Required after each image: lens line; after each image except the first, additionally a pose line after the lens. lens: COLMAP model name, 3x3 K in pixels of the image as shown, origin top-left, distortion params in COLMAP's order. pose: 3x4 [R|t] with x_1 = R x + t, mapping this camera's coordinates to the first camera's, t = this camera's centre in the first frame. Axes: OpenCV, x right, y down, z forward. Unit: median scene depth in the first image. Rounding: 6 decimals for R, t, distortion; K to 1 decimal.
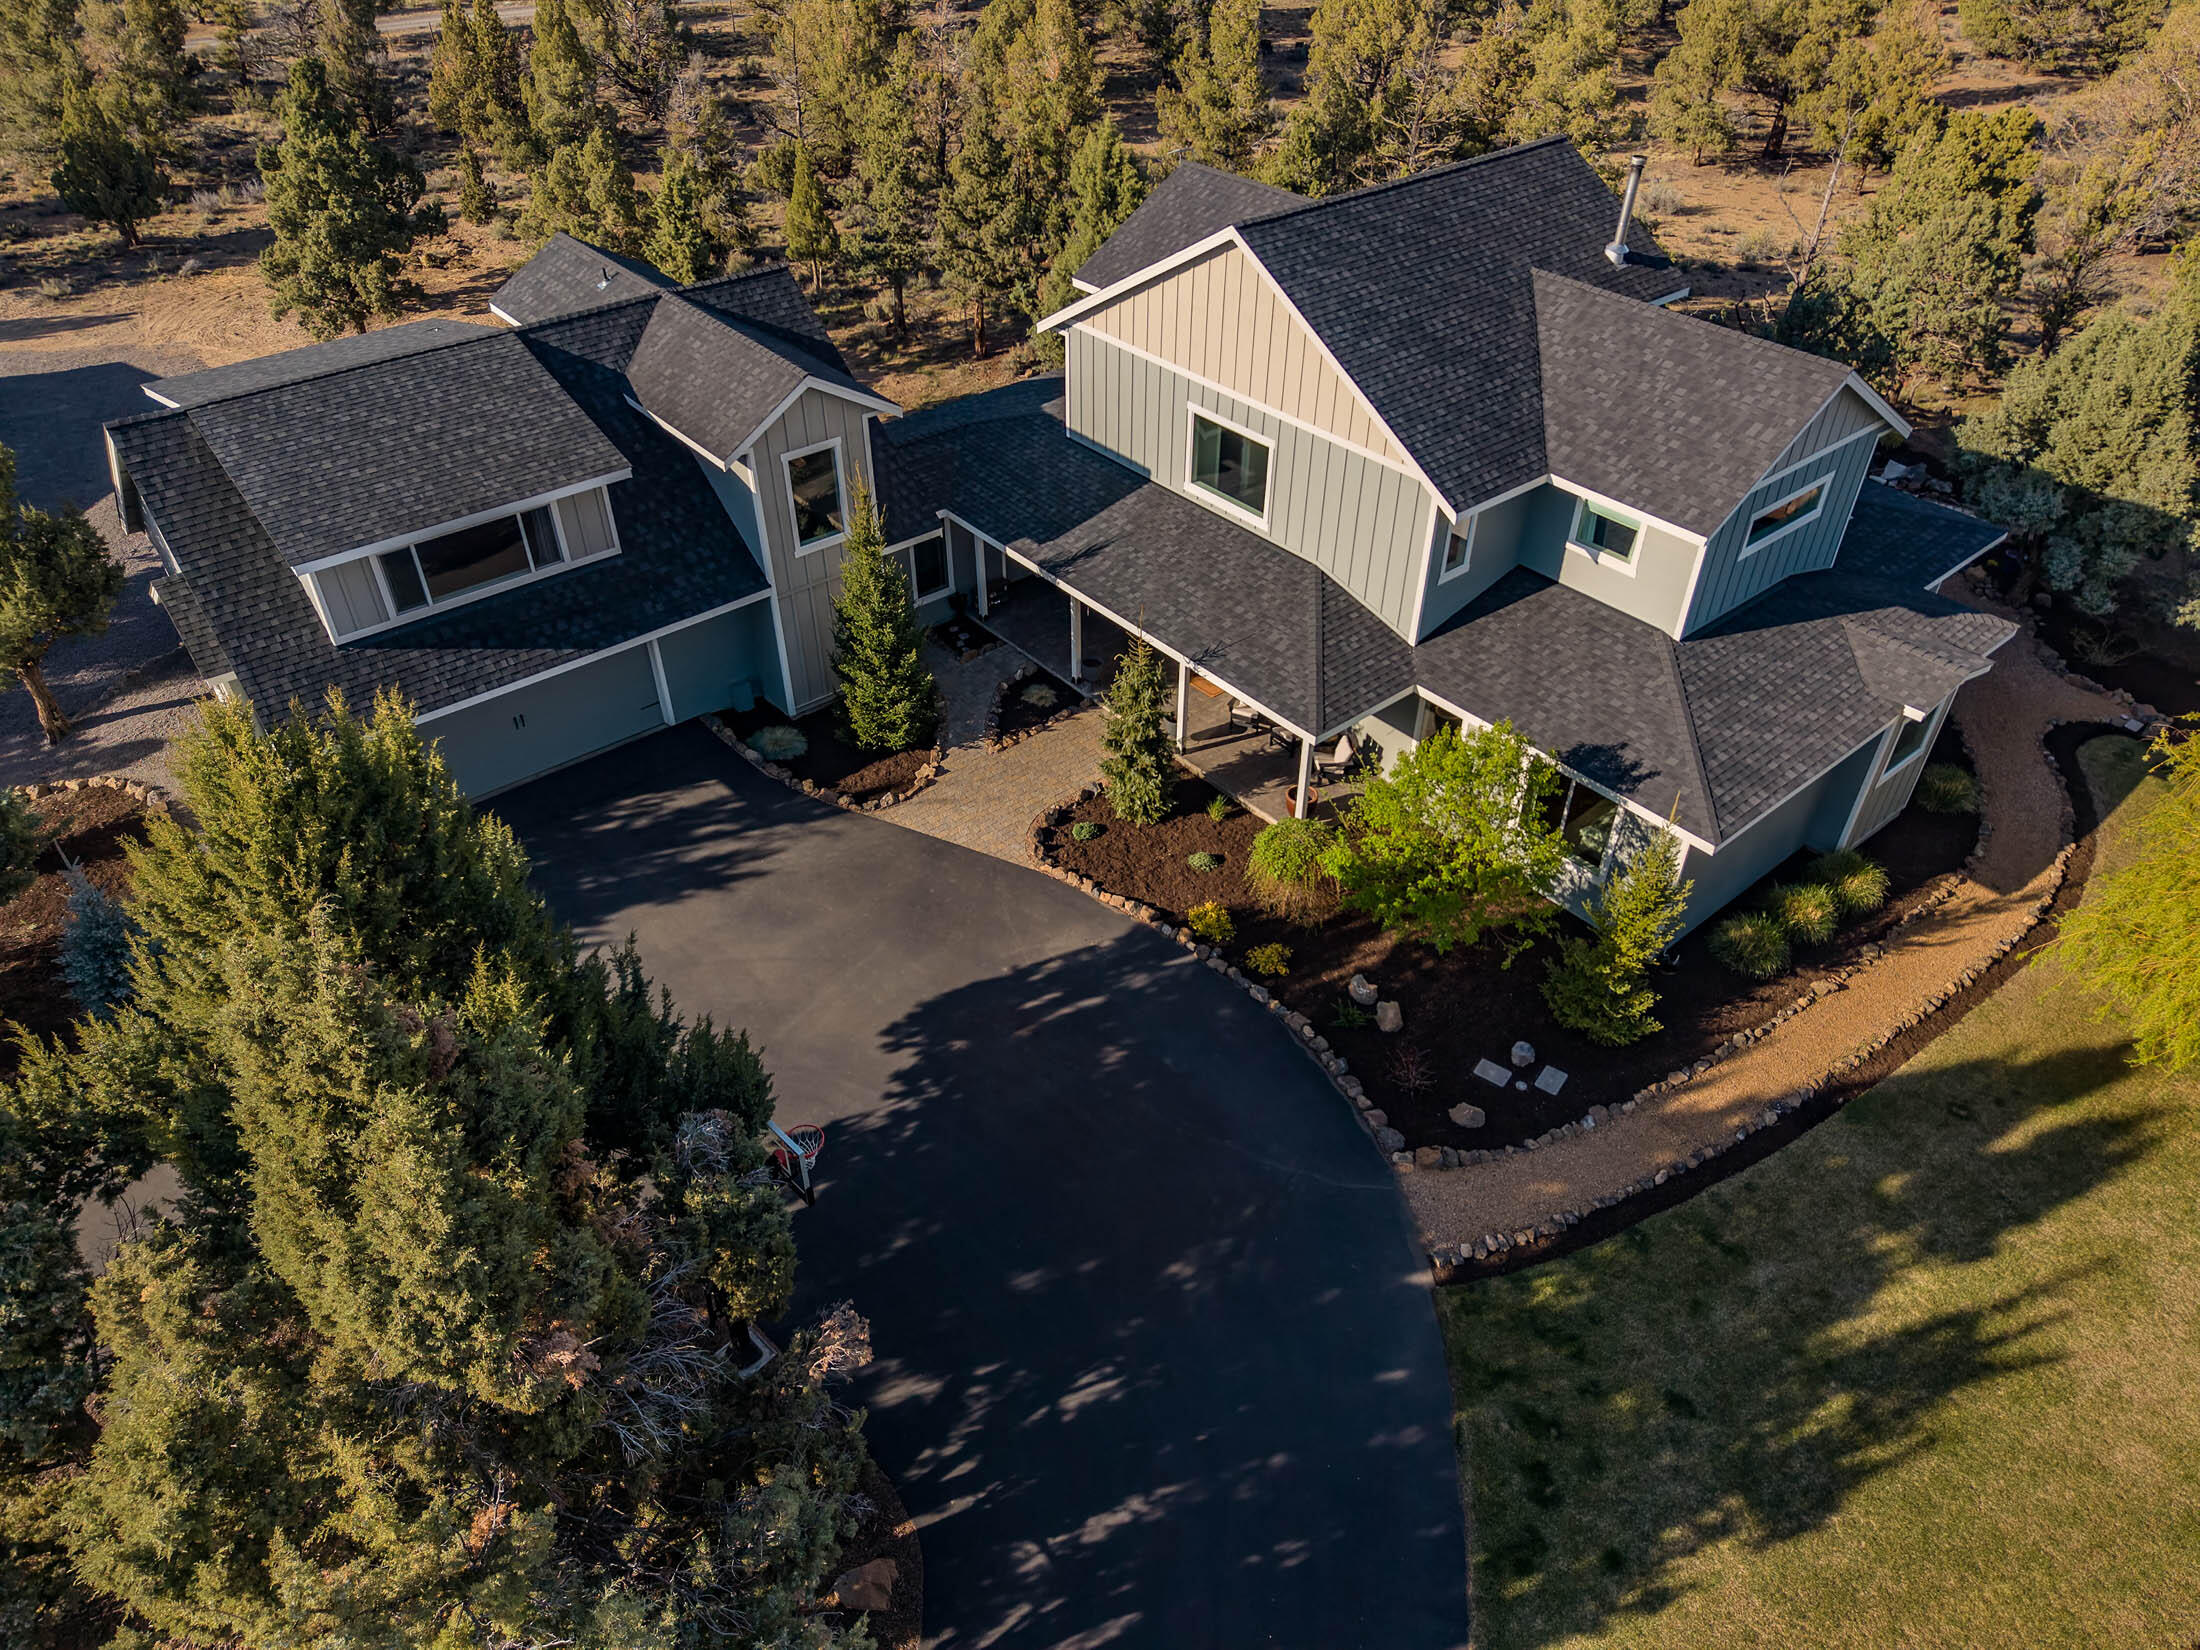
lens RADIAL K [[1469.4, 0, 1104.0], [0, 1469.4, 828.3], [0, 0, 1]] dist [0.020612, -0.017778]
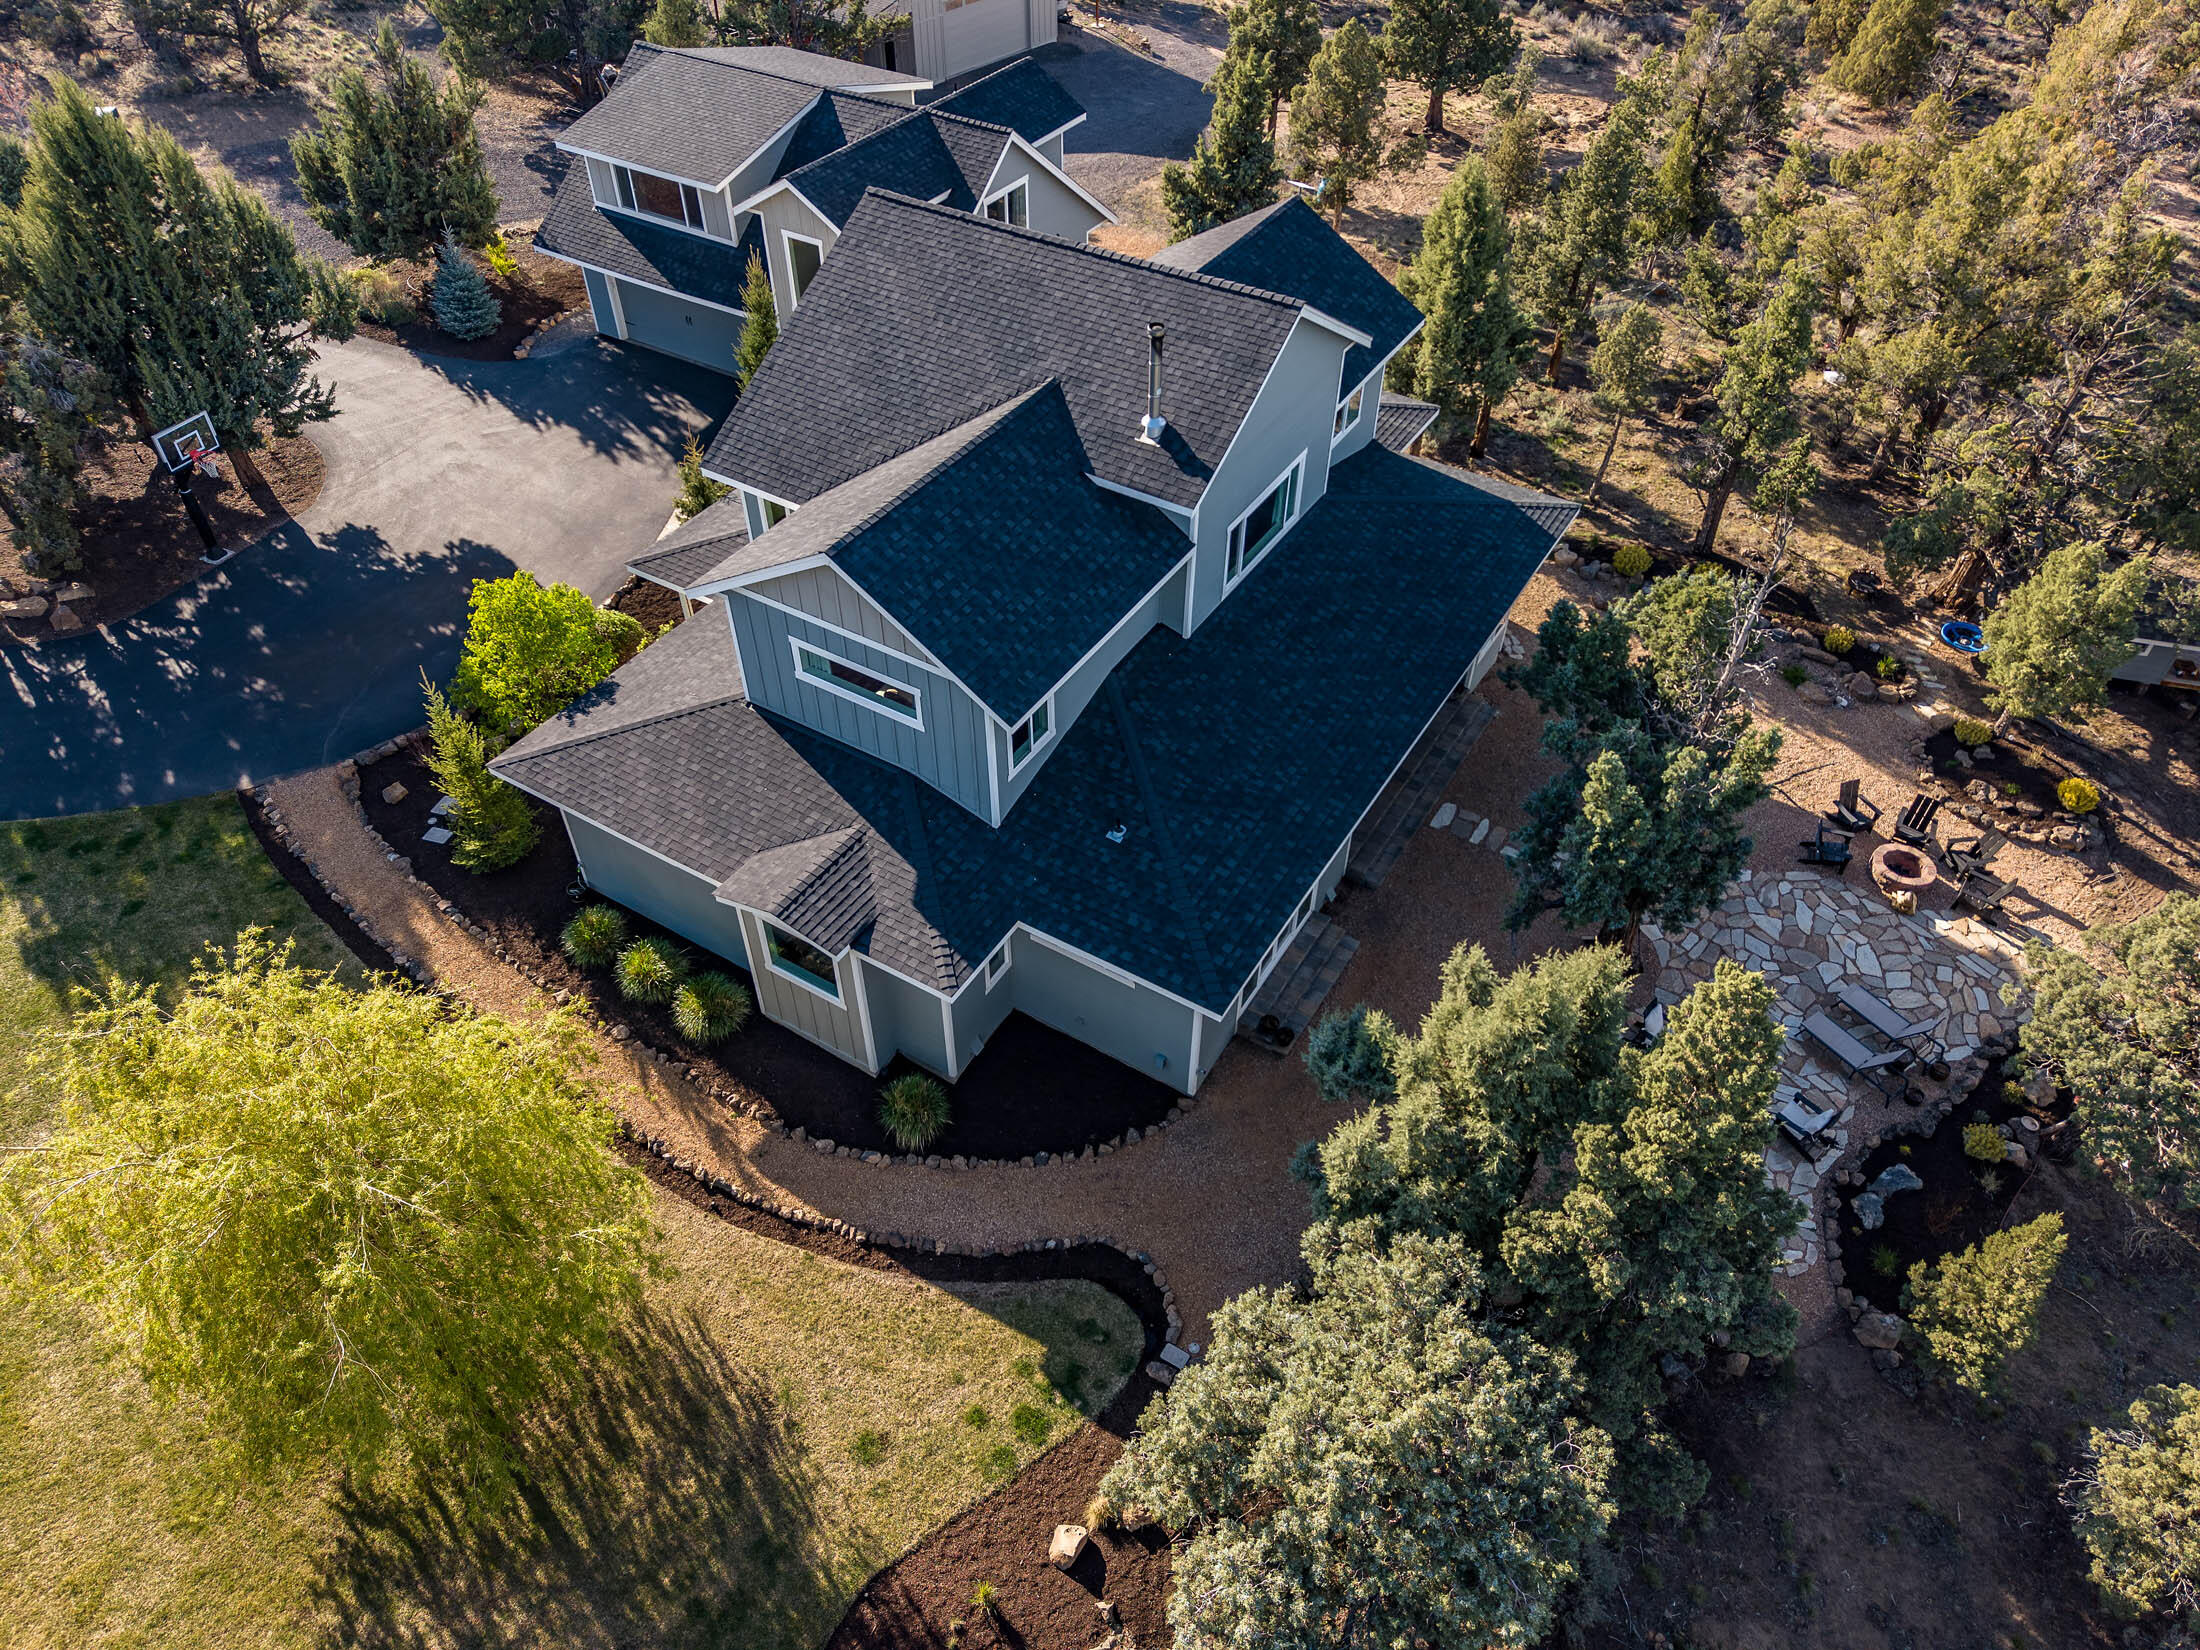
lens RADIAL K [[1469.4, 0, 1104.0], [0, 1469.4, 828.3], [0, 0, 1]] dist [0.020612, -0.017778]
pose [[0.319615, 0.661378, -0.678546, 1.162580], [-0.597167, 0.696591, 0.397684, -0.590420], [0.735689, 0.278100, 0.617594, 0.543445]]
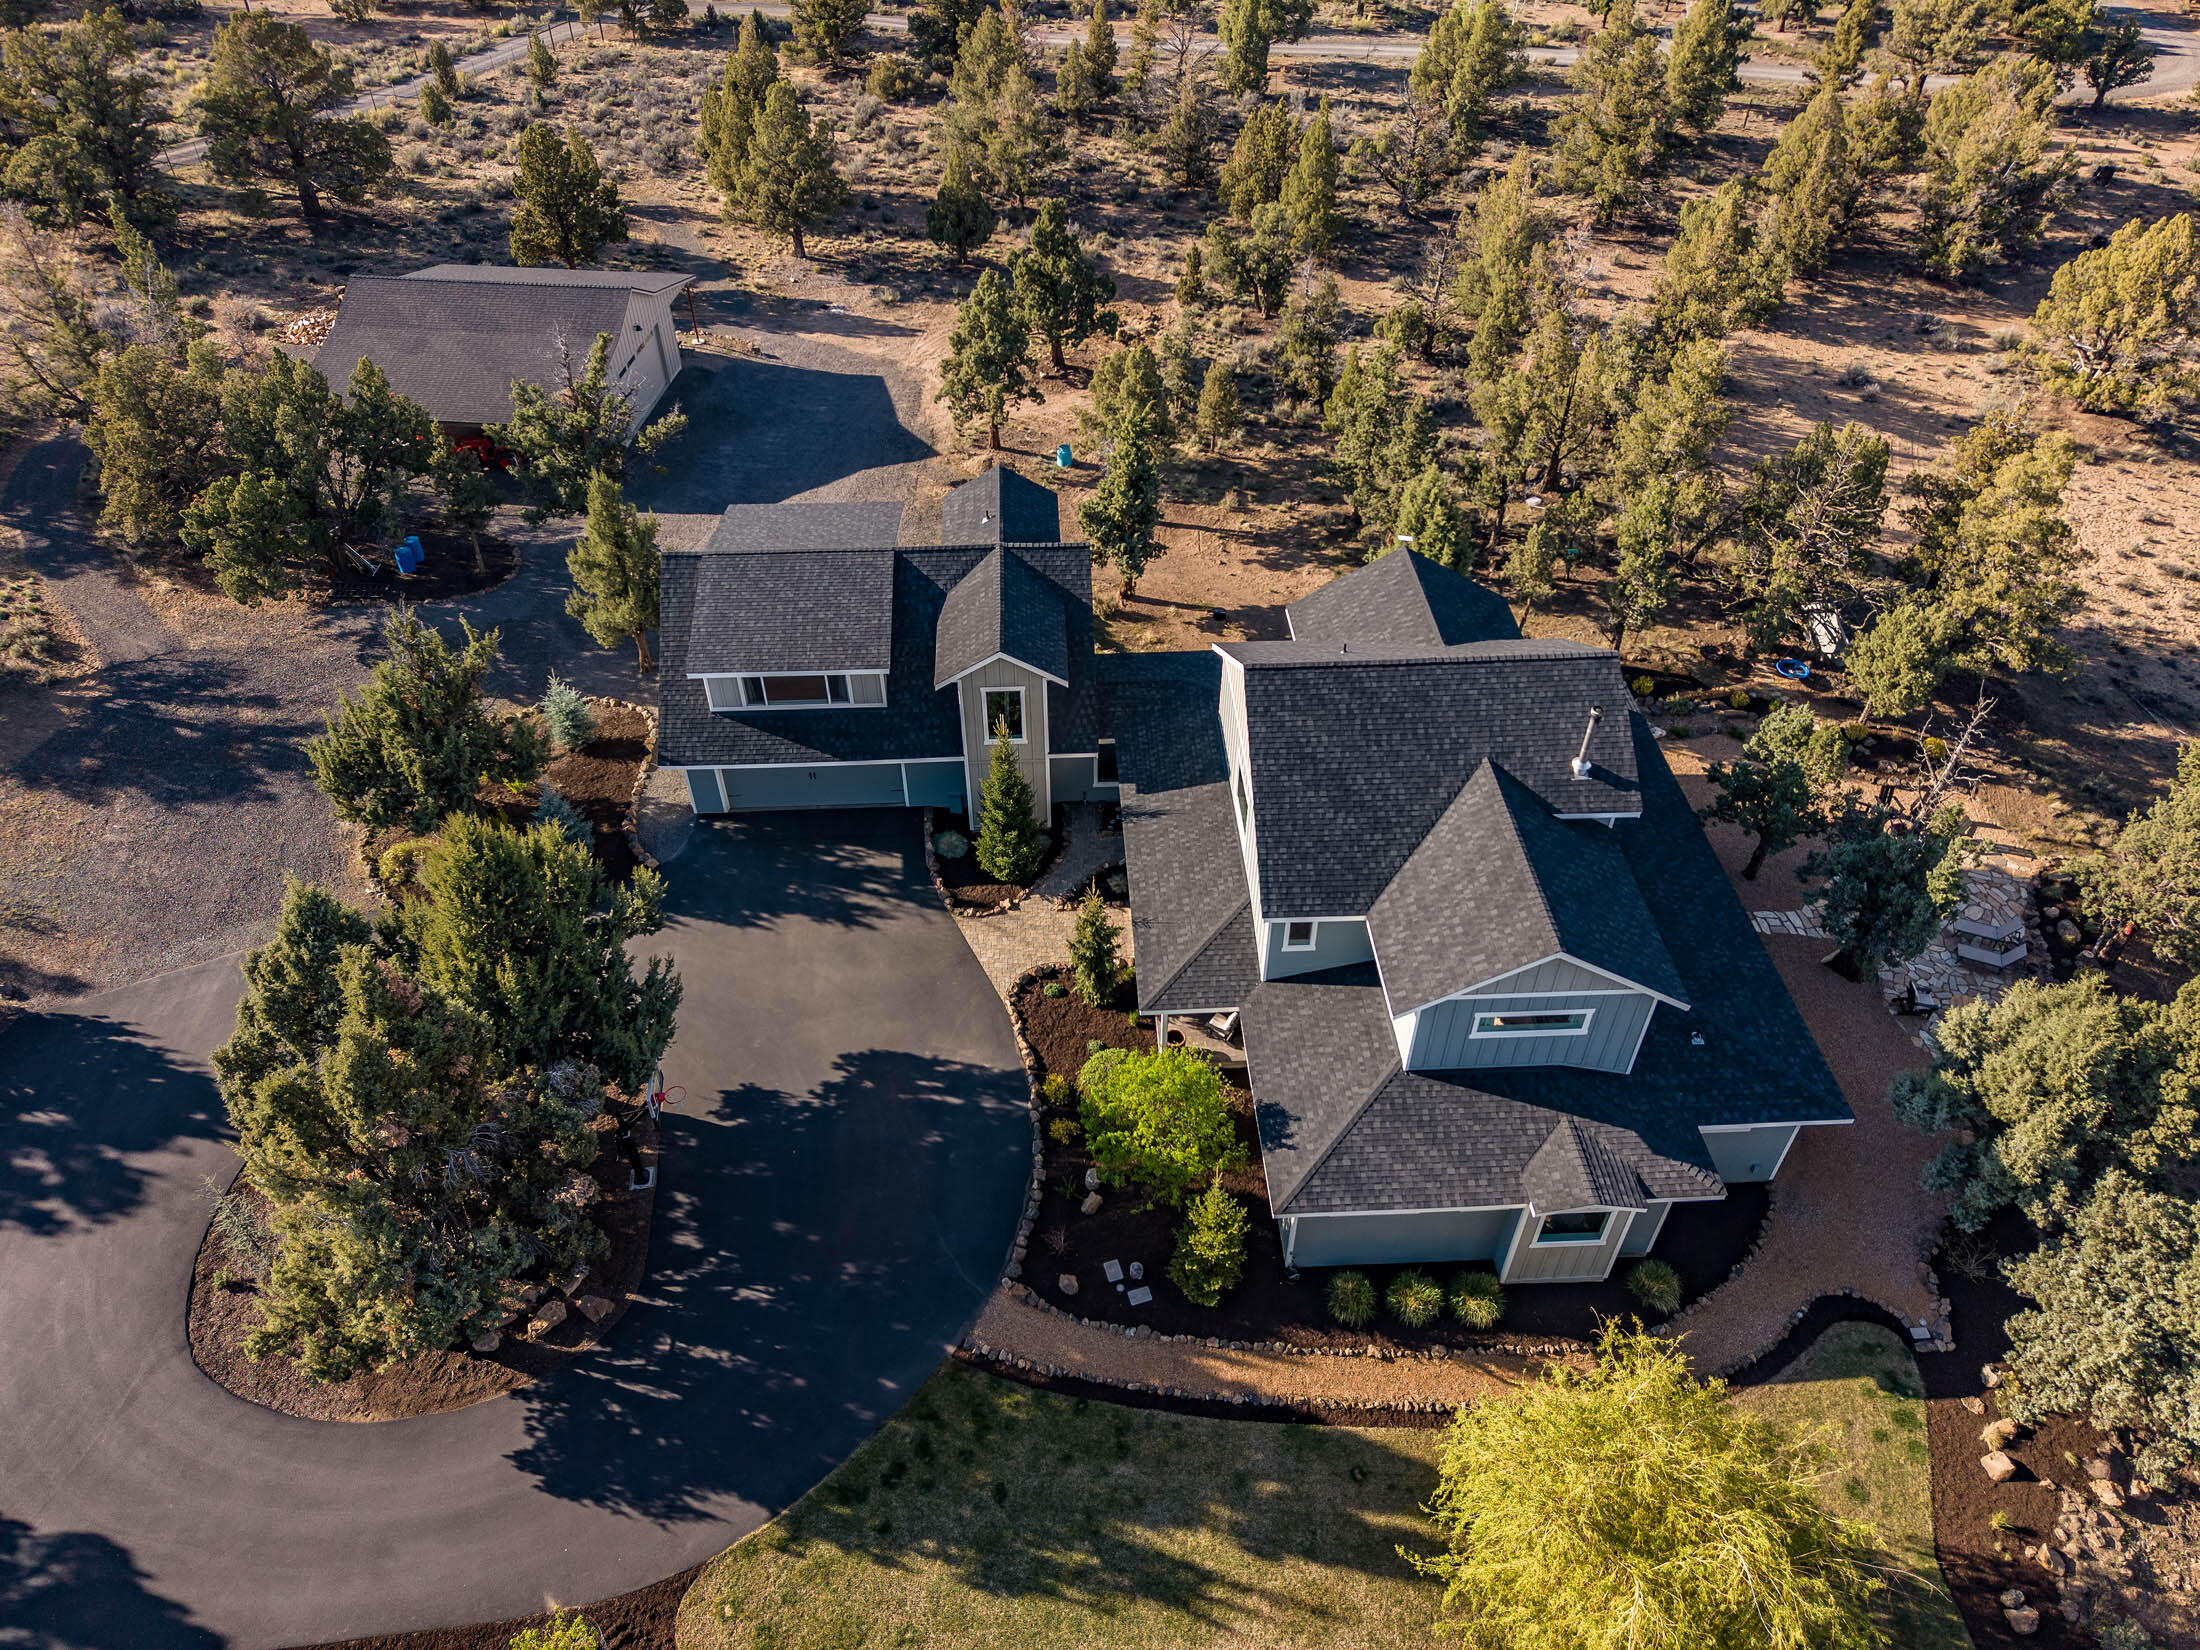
lens RADIAL K [[1477.8, 0, 1102.7], [0, 1477.8, 815.7], [0, 0, 1]] dist [0.053731, -0.081342]
pose [[0.799235, 0.399046, -0.449428, 0.647860], [-0.374841, 0.915480, 0.146258, -0.410474], [0.469806, 0.051570, 0.881262, -0.311920]]
